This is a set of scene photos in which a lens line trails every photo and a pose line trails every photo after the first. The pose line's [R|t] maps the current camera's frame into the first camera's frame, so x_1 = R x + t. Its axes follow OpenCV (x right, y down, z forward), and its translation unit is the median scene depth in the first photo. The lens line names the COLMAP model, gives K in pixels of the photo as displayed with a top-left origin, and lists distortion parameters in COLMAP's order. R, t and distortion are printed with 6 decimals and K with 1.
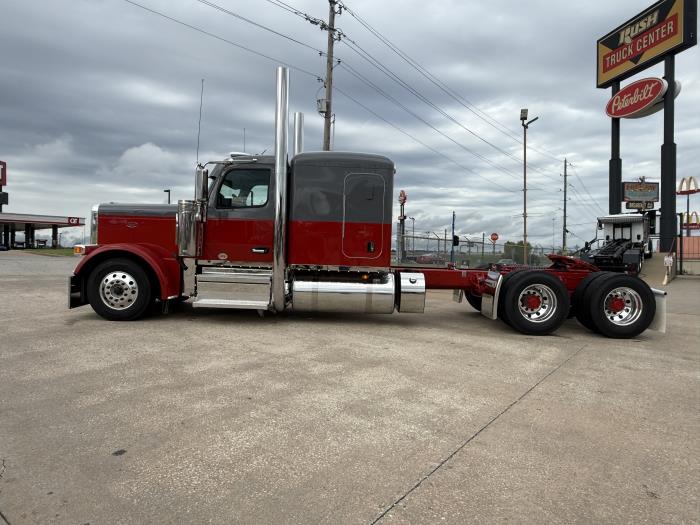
lens RADIAL K [[450.2, 0, 348.1], [0, 450.2, 261.8], [0, 0, 1]] dist [-0.002056, 0.001563]
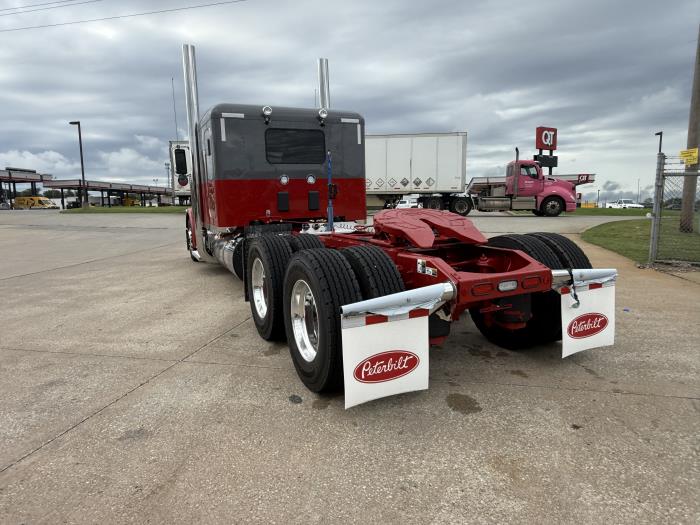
lens RADIAL K [[450.2, 0, 348.1], [0, 450.2, 261.8], [0, 0, 1]] dist [-0.002056, 0.001563]
pose [[0.420977, 0.086946, -0.902895, 0.337227], [0.001016, 0.995350, 0.096322, -0.001818], [0.907071, -0.041467, 0.418931, 0.274882]]
